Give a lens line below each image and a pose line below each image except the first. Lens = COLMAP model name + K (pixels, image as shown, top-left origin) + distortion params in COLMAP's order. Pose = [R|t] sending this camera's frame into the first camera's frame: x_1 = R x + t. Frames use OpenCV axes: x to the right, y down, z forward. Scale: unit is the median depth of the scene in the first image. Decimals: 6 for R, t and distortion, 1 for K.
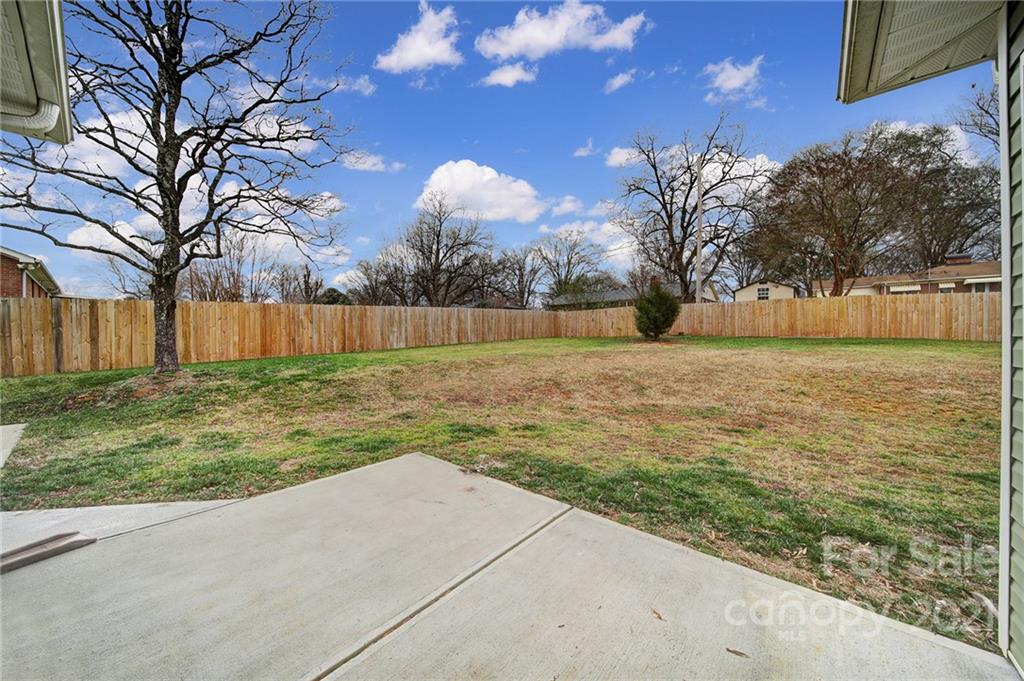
lens RADIAL K [[357.4, 0, 512.1], [0, 357.4, 336.1], [0, 0, 1]] dist [-0.002756, -0.000454]
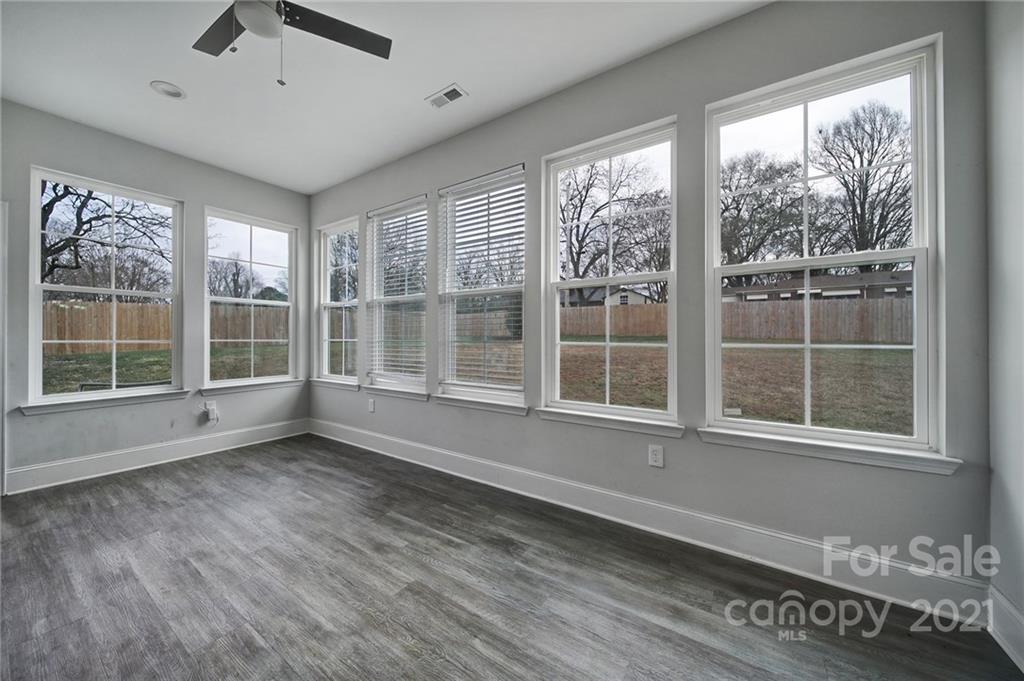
lens RADIAL K [[357.4, 0, 512.1], [0, 357.4, 336.1], [0, 0, 1]] dist [-0.002756, -0.000454]
pose [[0.992800, 0.001194, 0.119775, 0.235550], [-0.000388, 0.999977, -0.006753, 0.013346], [-0.119780, 0.006658, 0.992778, -0.186683]]
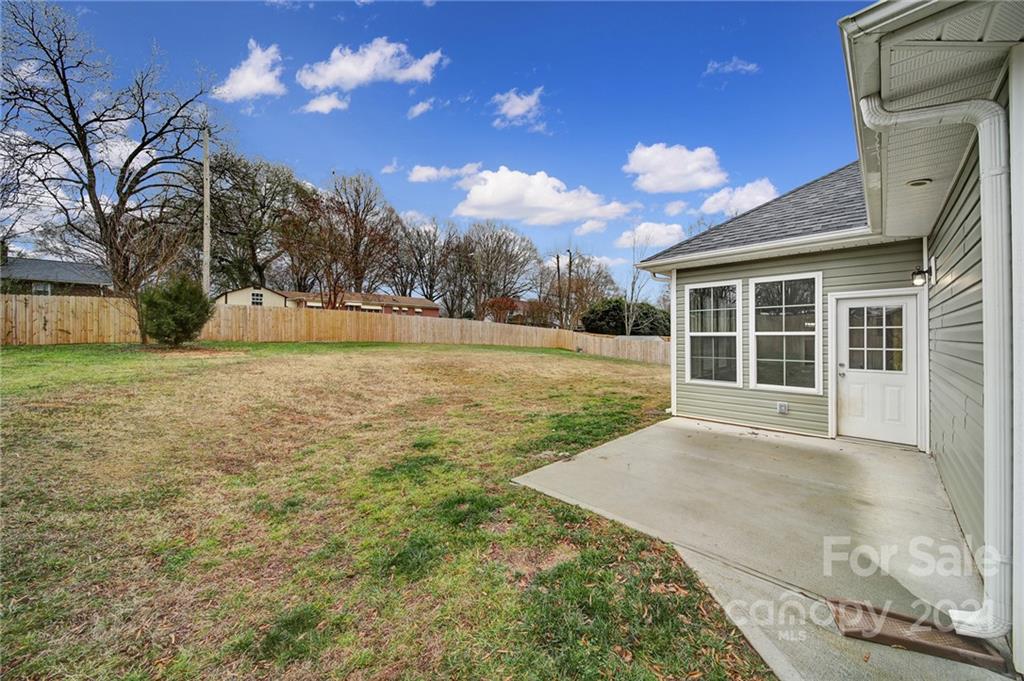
lens RADIAL K [[357.4, 0, 512.1], [0, 357.4, 336.1], [0, 0, 1]] dist [-0.002756, -0.000454]
pose [[0.100904, 0.004383, 0.994886, -0.287382], [0.005423, 0.999973, -0.004956, -0.006161], [-0.994881, 0.005895, 0.100878, 0.228792]]
